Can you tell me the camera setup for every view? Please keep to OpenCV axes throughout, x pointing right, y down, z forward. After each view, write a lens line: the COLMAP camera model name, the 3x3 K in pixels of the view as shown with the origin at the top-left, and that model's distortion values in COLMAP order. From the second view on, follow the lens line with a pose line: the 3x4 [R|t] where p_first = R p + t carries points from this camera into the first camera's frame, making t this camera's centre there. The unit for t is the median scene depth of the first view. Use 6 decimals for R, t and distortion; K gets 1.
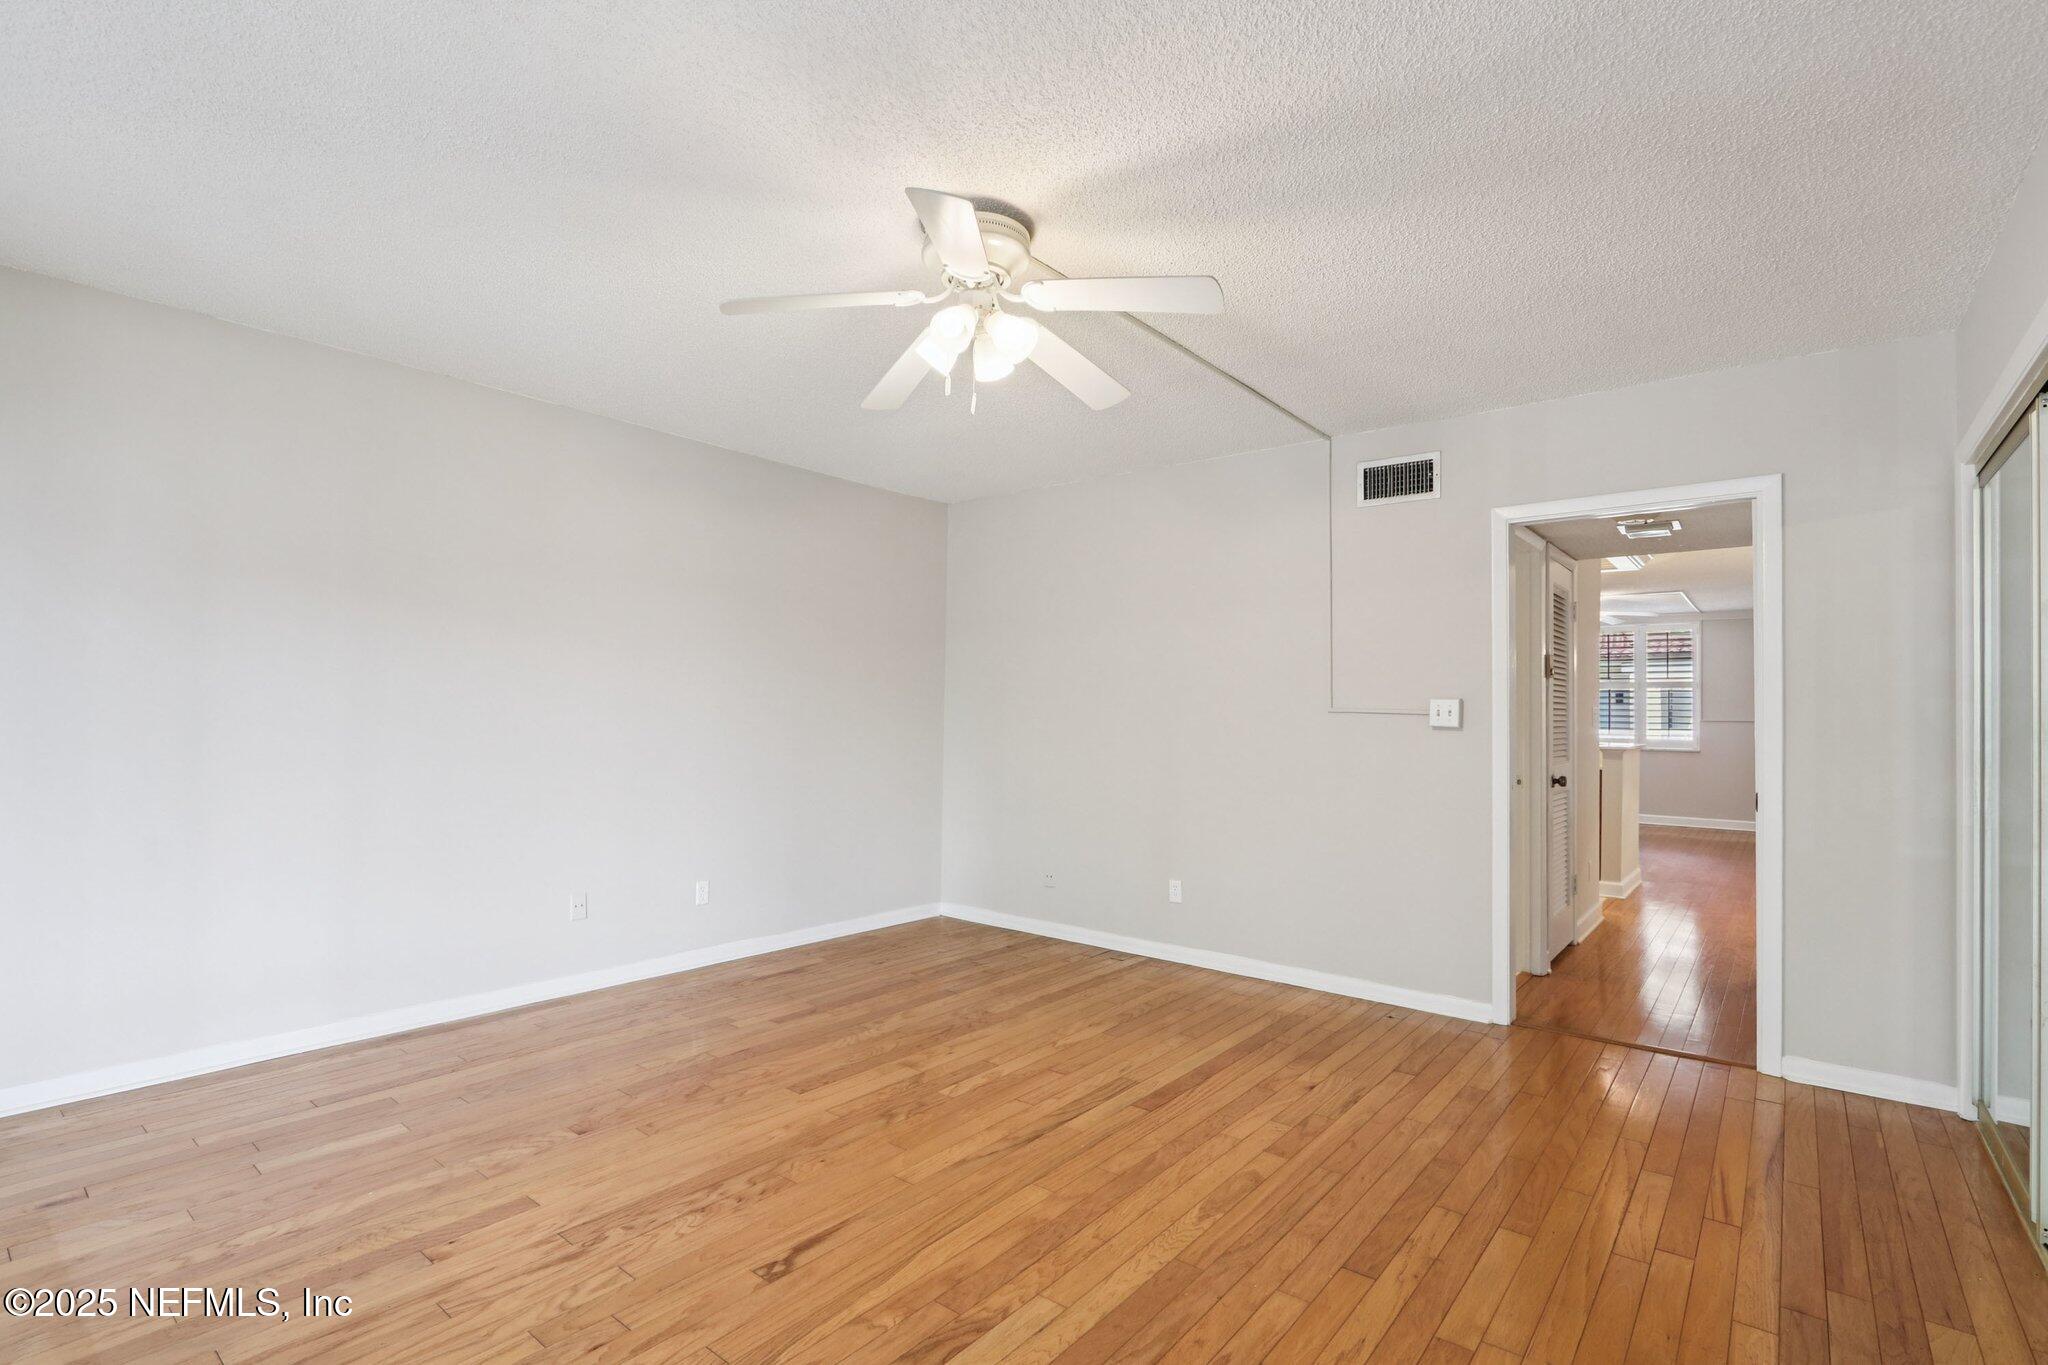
lens RADIAL K [[952.9, 0, 1003.0], [0, 952.9, 709.5], [0, 0, 1]] dist [-0.018893, 0.000414]
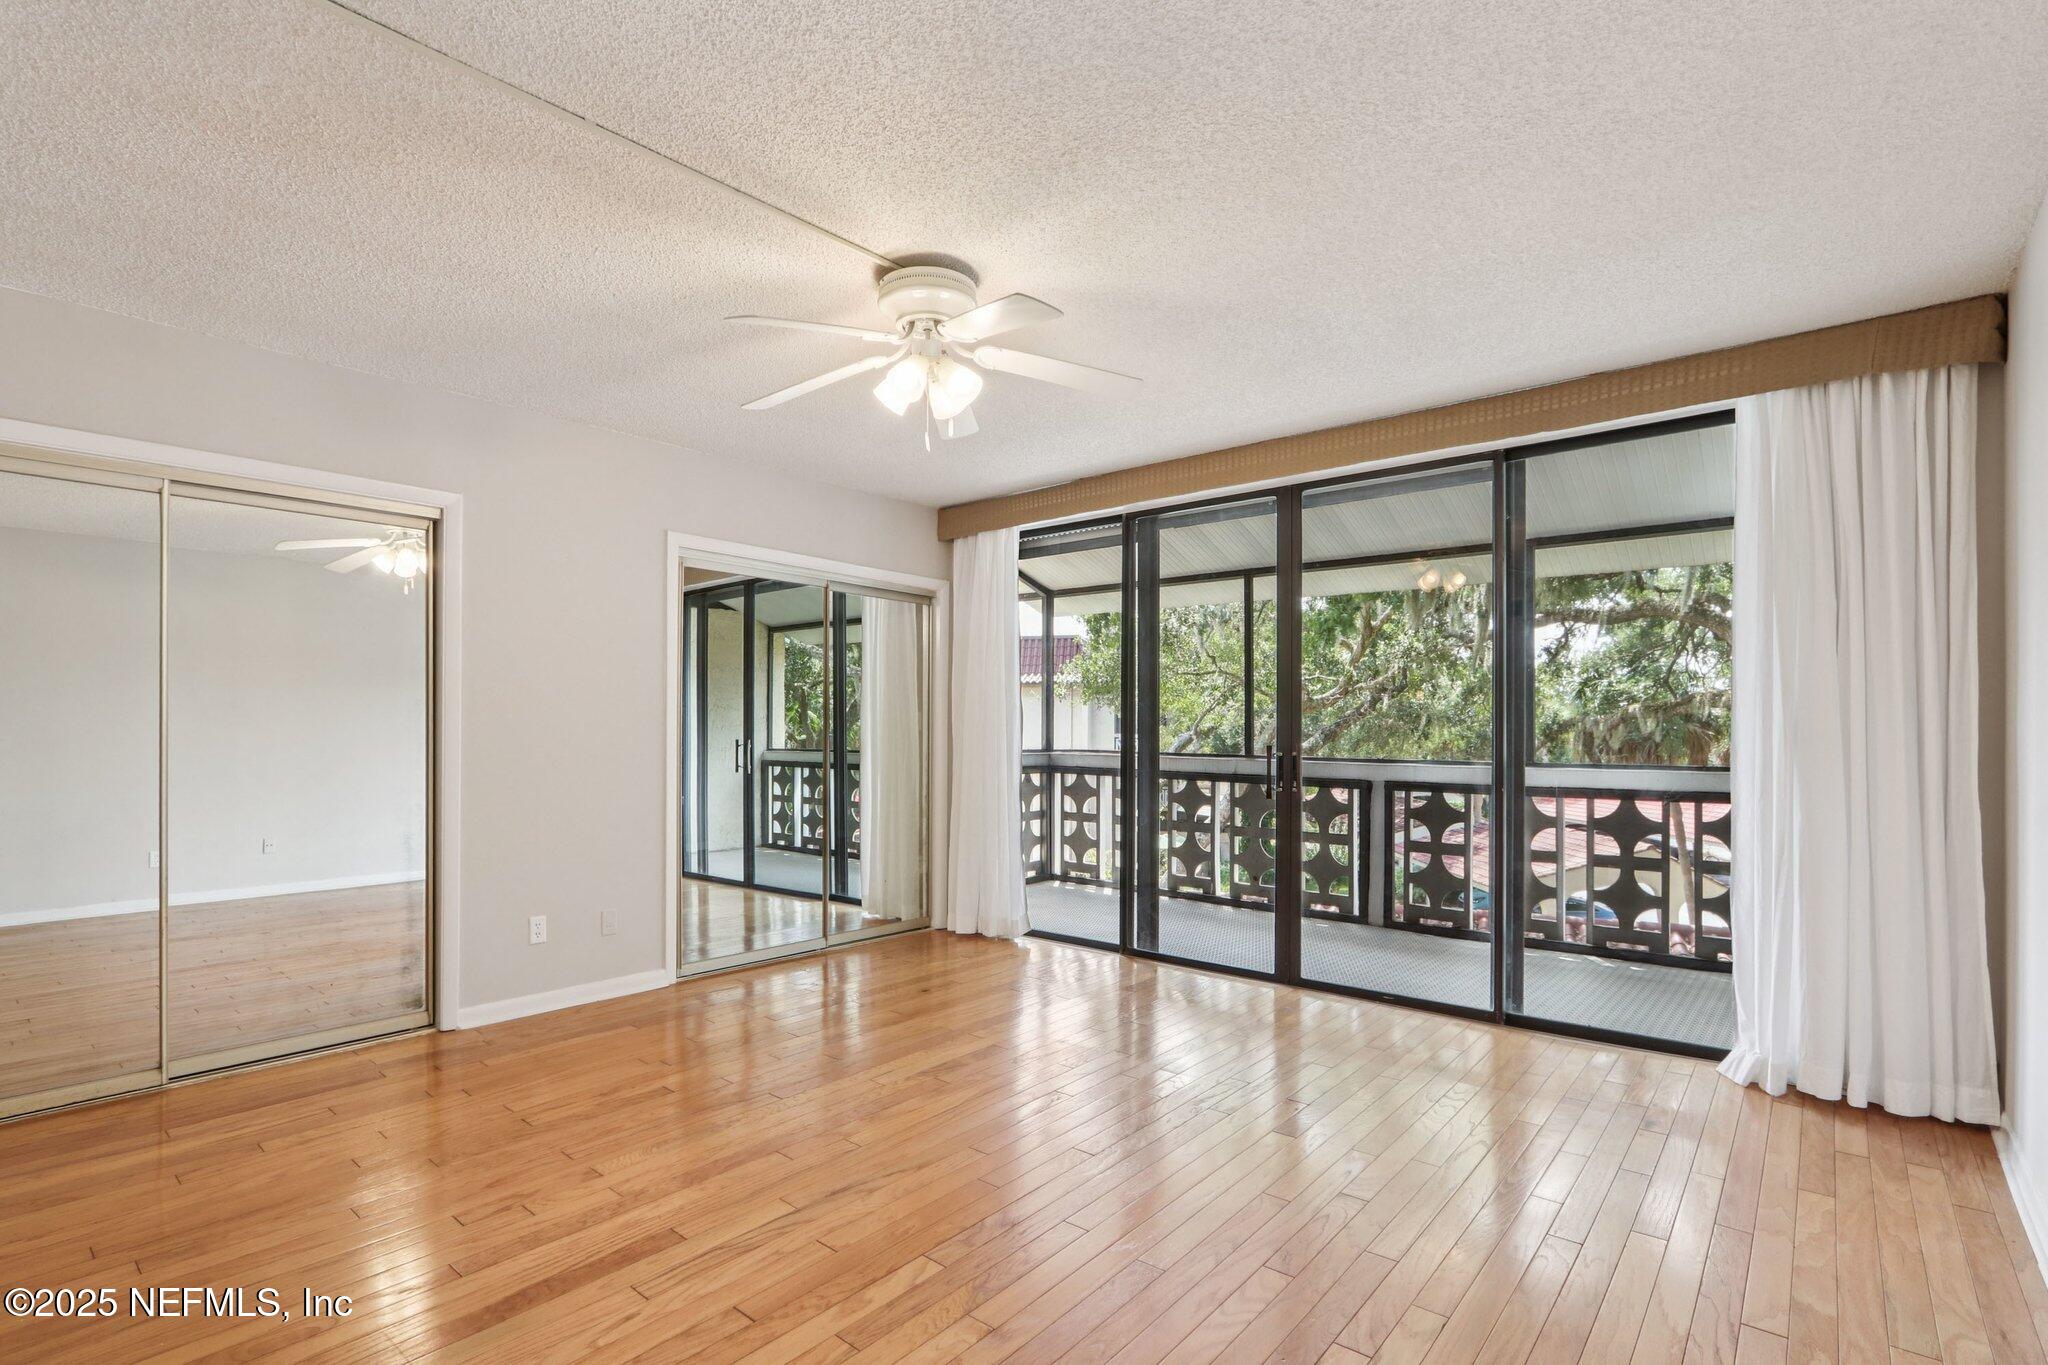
lens RADIAL K [[952.9, 0, 1003.0], [0, 952.9, 709.5], [0, 0, 1]] dist [-0.018893, 0.000414]
pose [[-0.999527, -0.021762, 0.021737, -0.127598], [-0.022390, 0.999326, -0.029077, 0.014085], [-0.021090, -0.029550, -0.999341, 1.828399]]
